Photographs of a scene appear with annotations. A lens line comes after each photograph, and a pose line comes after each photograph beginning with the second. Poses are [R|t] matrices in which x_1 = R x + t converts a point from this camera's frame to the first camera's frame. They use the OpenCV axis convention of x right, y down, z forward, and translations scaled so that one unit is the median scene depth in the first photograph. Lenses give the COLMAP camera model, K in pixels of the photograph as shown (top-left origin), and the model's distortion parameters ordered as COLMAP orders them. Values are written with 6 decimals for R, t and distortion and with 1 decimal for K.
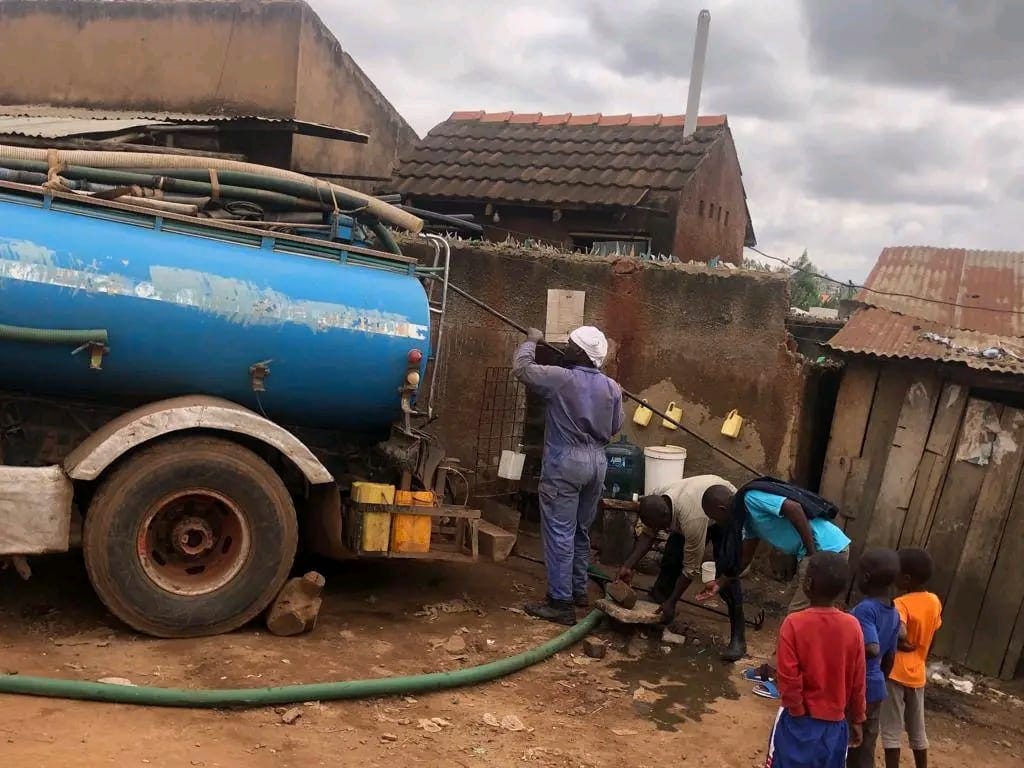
lens RADIAL K [[1061.5, 0, 512.0], [0, 1061.5, 384.0], [0, 0, 1]] dist [0.112144, -0.310132]
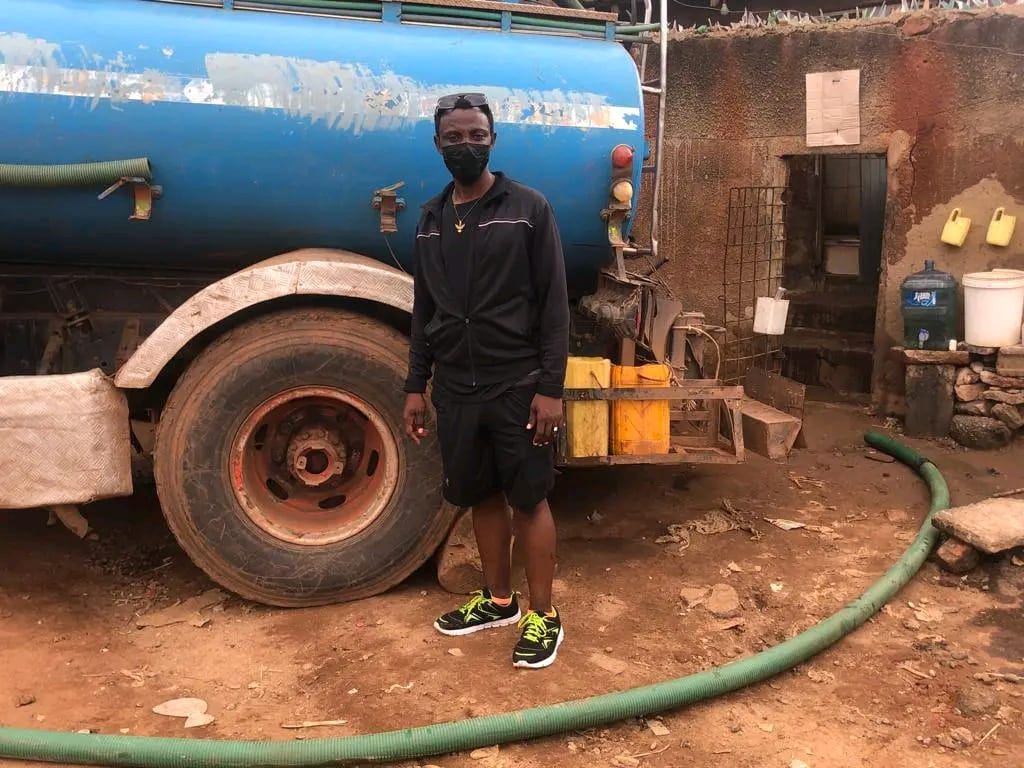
lens RADIAL K [[1061.5, 0, 512.0], [0, 1061.5, 384.0], [0, 0, 1]] dist [0.112144, -0.310132]
pose [[0.972432, -0.068565, -0.222880, -0.023614], [0.096747, 0.988279, 0.118084, 0.027650], [0.212172, -0.136392, 0.967668, 0.360821]]
